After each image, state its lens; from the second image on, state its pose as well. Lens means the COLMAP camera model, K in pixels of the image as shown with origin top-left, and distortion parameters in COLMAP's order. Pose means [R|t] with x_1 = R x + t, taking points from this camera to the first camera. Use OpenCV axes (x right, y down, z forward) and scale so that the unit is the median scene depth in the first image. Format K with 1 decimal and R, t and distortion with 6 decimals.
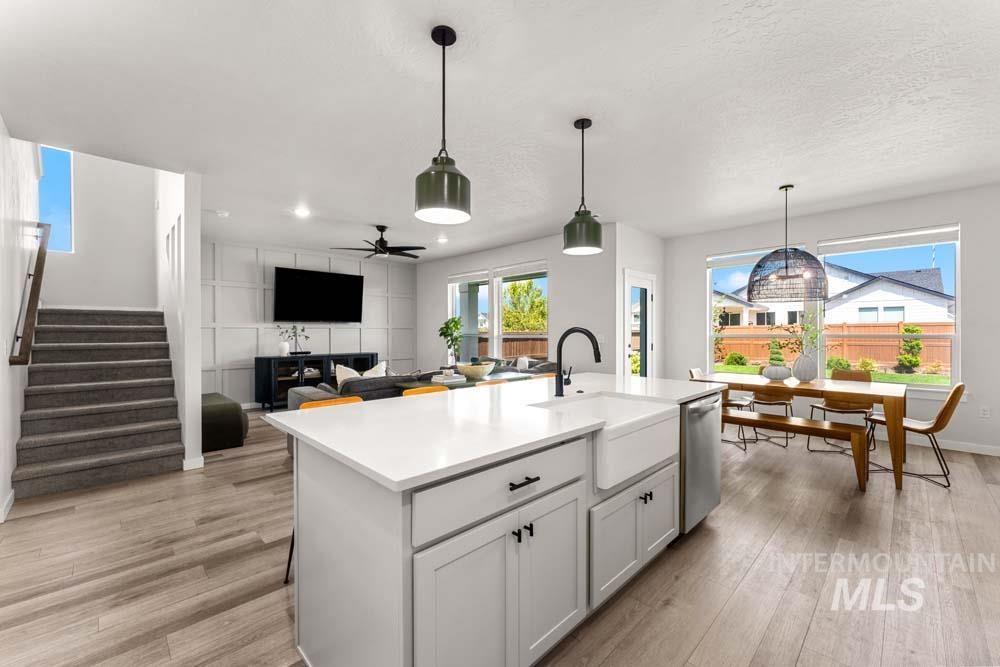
lens RADIAL K [[401.2, 0, 500.8], [0, 401.2, 333.1], [0, 0, 1]] dist [0.000399, 0.000020]
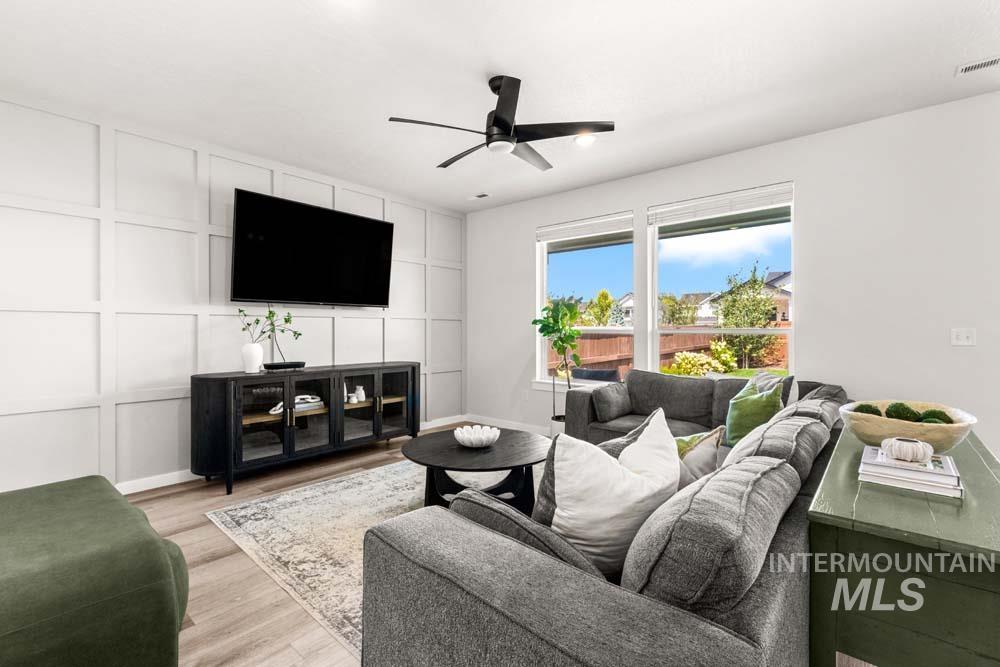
lens RADIAL K [[445.1, 0, 493.0], [0, 445.1, 331.1], [0, 0, 1]] dist [-0.005520, -0.000266]
pose [[0.996685, 0.001699, 0.081338, -0.284793], [-0.001827, 0.999997, 0.001502, 0.005447], [-0.081335, -0.001646, 0.996685, 0.426671]]
